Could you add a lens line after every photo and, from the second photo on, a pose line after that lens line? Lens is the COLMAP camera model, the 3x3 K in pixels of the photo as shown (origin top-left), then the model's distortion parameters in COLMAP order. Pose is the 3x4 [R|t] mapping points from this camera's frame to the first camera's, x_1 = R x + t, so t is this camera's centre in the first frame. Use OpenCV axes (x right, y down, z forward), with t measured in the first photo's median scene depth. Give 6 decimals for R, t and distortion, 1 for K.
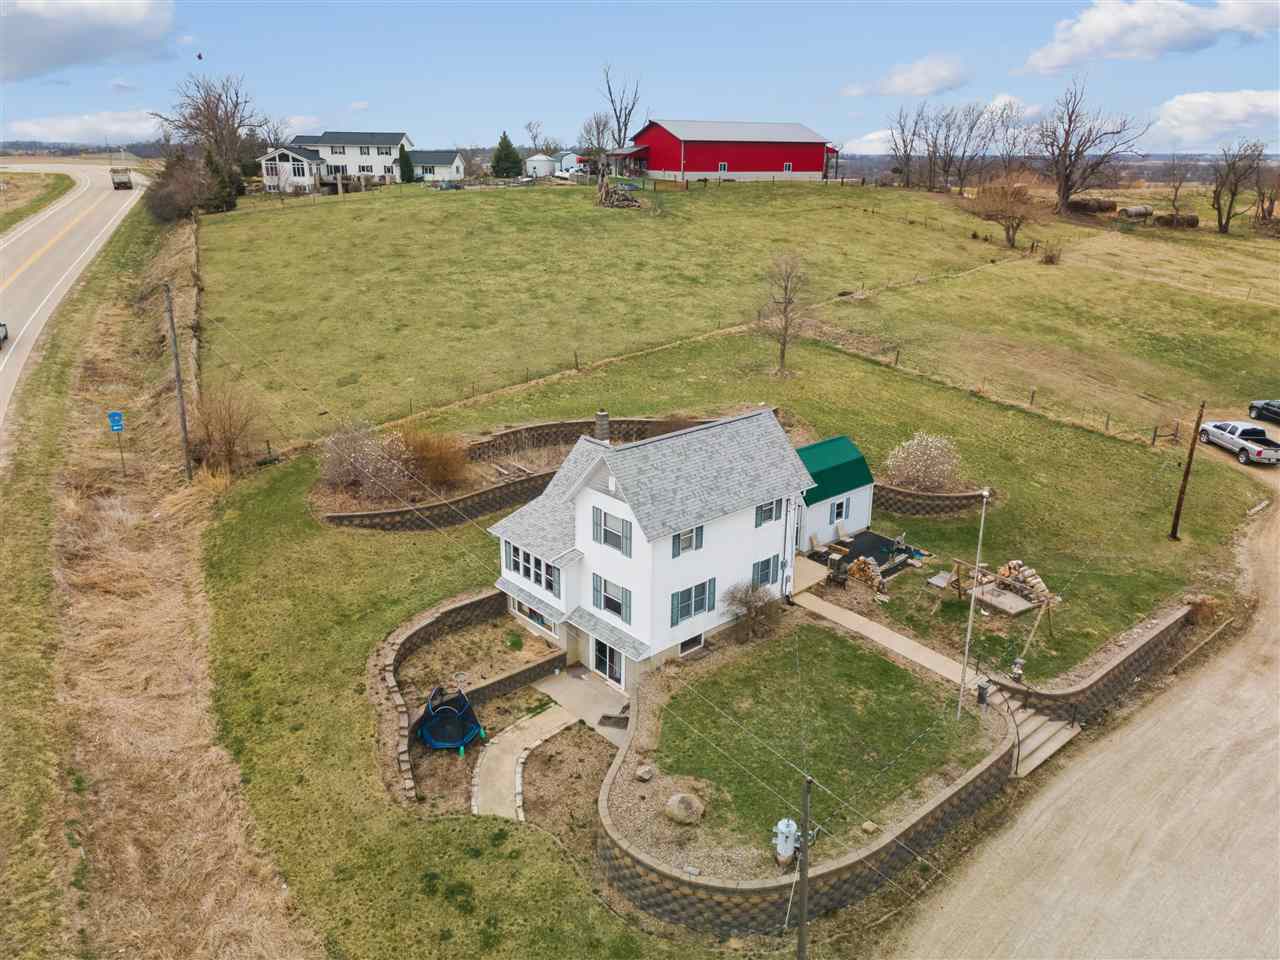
lens RADIAL K [[959.2, 0, 640.0], [0, 959.2, 480.0], [0, 0, 1]] dist [0.033182, 0.000542]
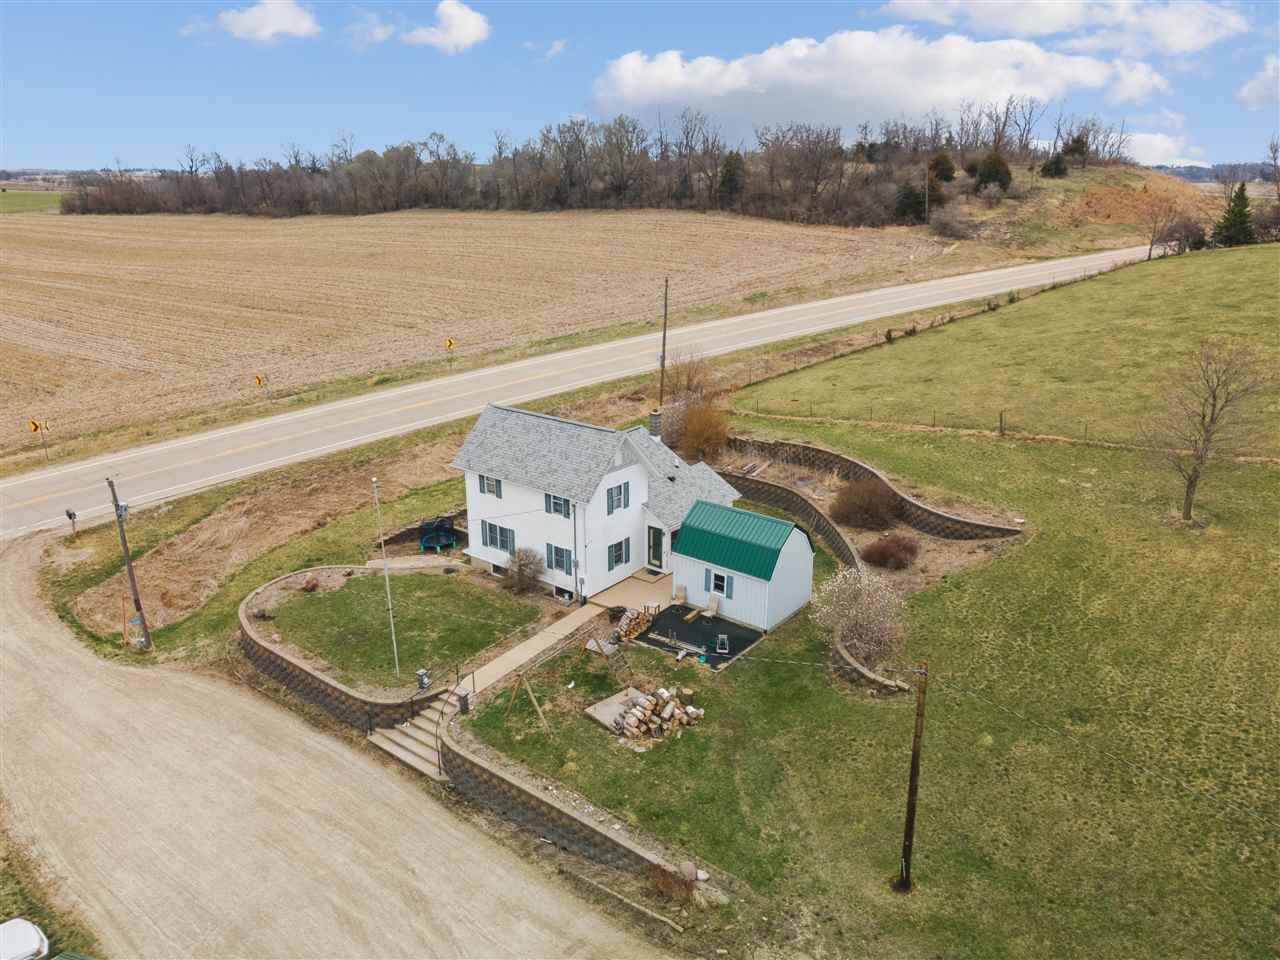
lens RADIAL K [[932.3, 0, 627.3], [0, 932.3, 482.5], [0, 0, 1]] dist [0.047657, -0.000007]
pose [[0.159482, 0.306290, -0.938484, 1.091570], [-0.322690, 0.914604, 0.243660, -0.267935], [0.932972, 0.263980, 0.244700, 0.729019]]
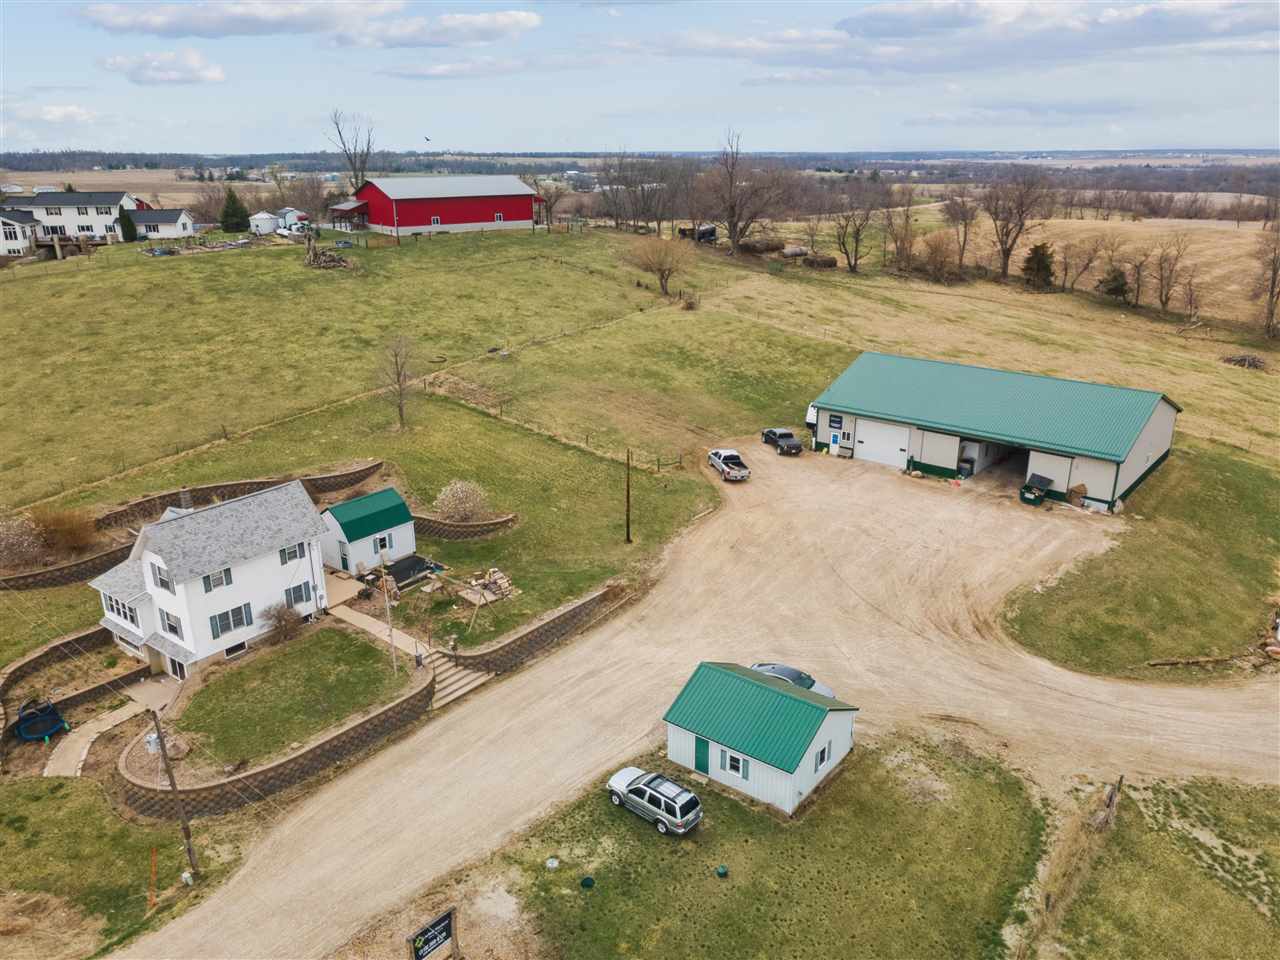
lens RADIAL K [[995.6, 0, 662.6], [0, 995.6, 477.9], [0, 0, 1]] dist [0.039625, 0.006804]
pose [[0.982923, -0.076281, 0.167463, 0.402866], [0.077587, 0.996985, -0.001257, -0.032074], [-0.166862, 0.014229, 0.985878, -0.540715]]
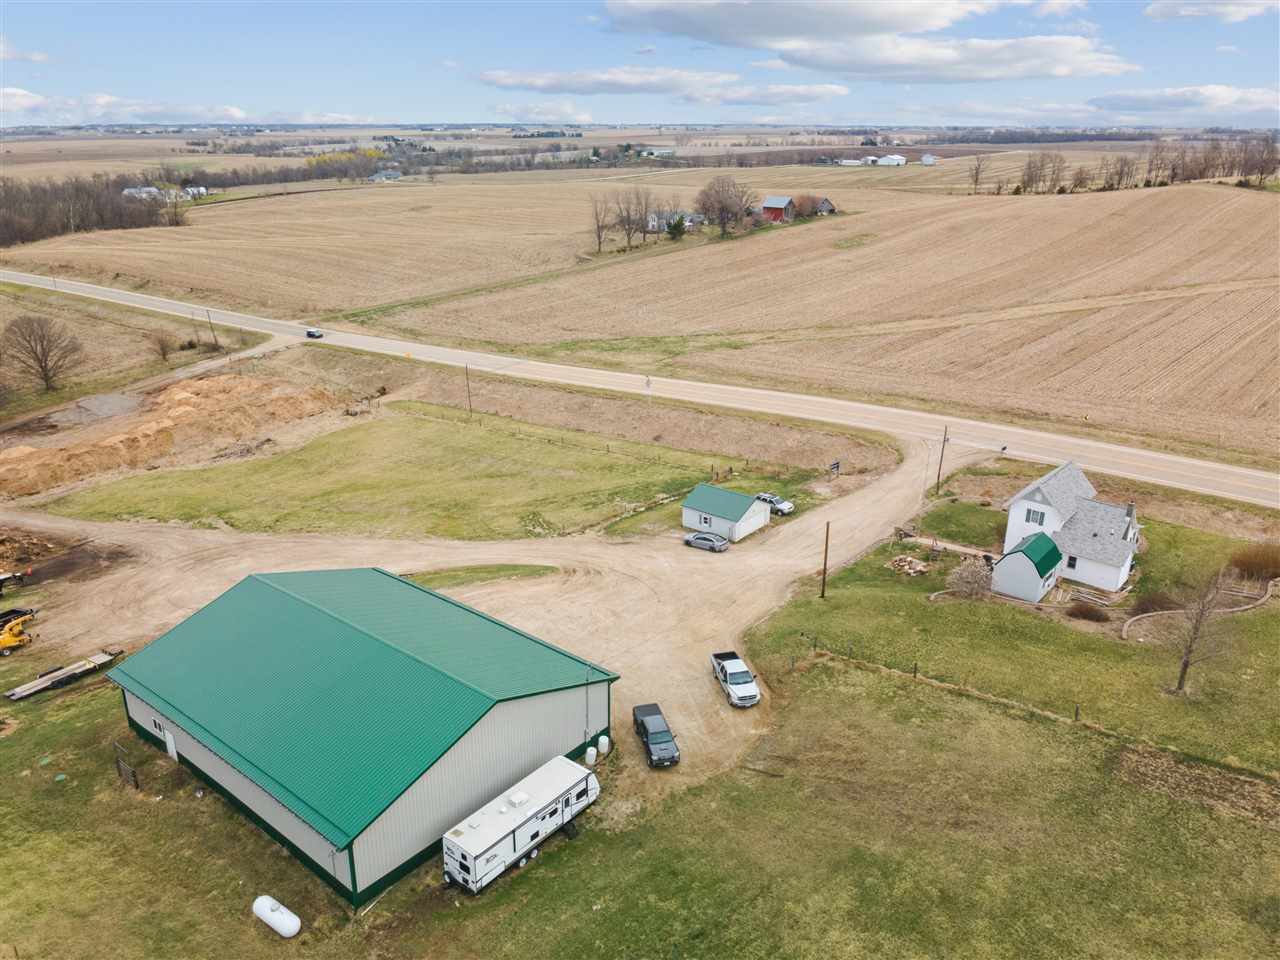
lens RADIAL K [[959.2, 0, 640.0], [0, 959.2, 480.0], [0, 0, 1]] dist [0.033182, 0.000542]
pose [[-0.991182, 0.036316, -0.127437, 1.223657], [-0.053666, 0.769300, 0.636629, -1.329693], [0.121157, 0.637854, -0.760567, 2.397599]]
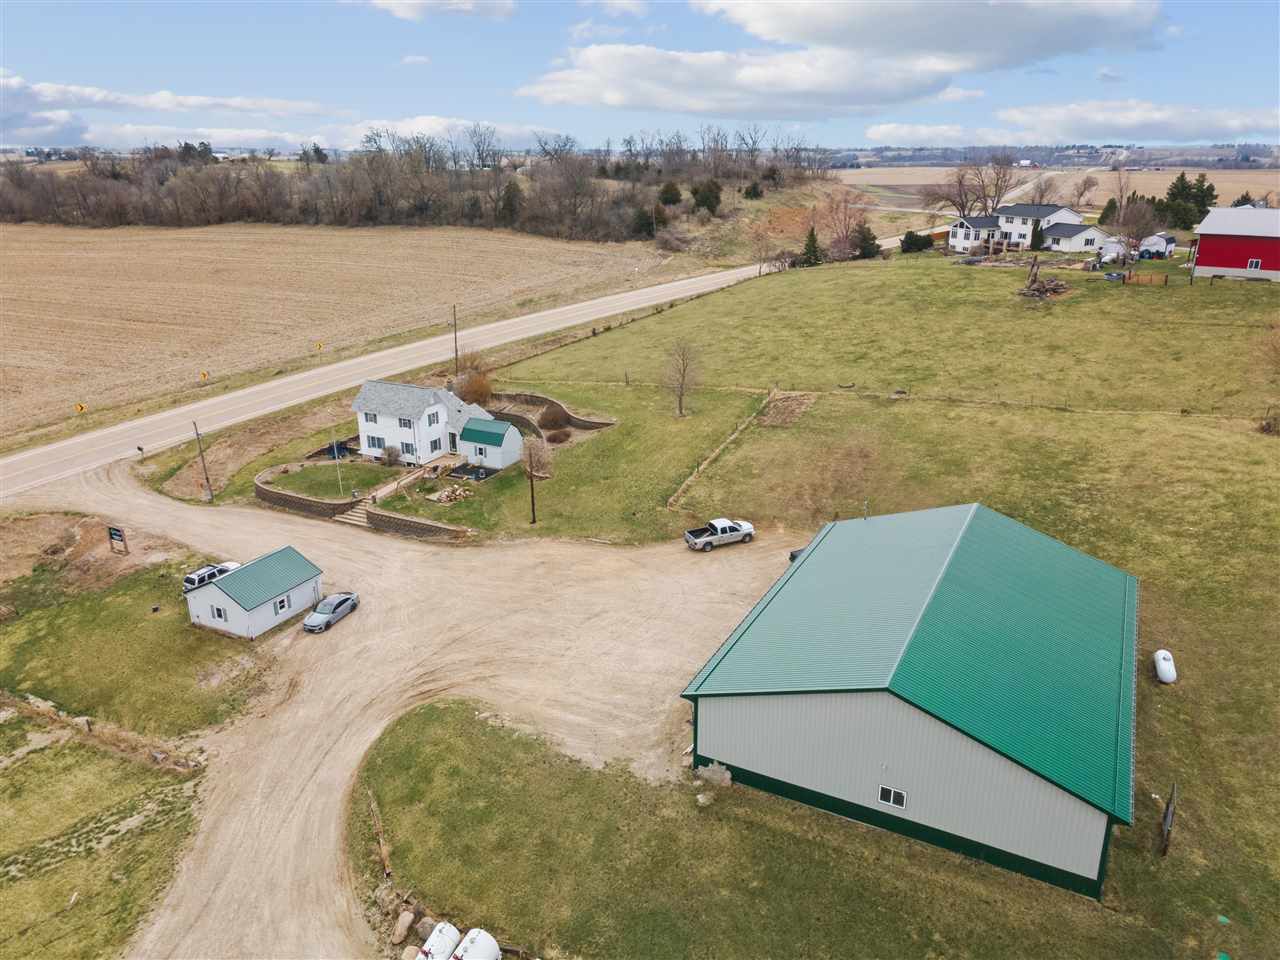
lens RADIAL K [[972.6, 0, 636.0], [0, 972.6, 484.8], [0, 0, 1]] dist [0.046776, 0.031416]
pose [[0.350605, 0.305318, -0.885357, 2.456140], [-0.300871, 0.931972, 0.202247, -0.477165], [0.886878, 0.195470, 0.418616, 0.451066]]
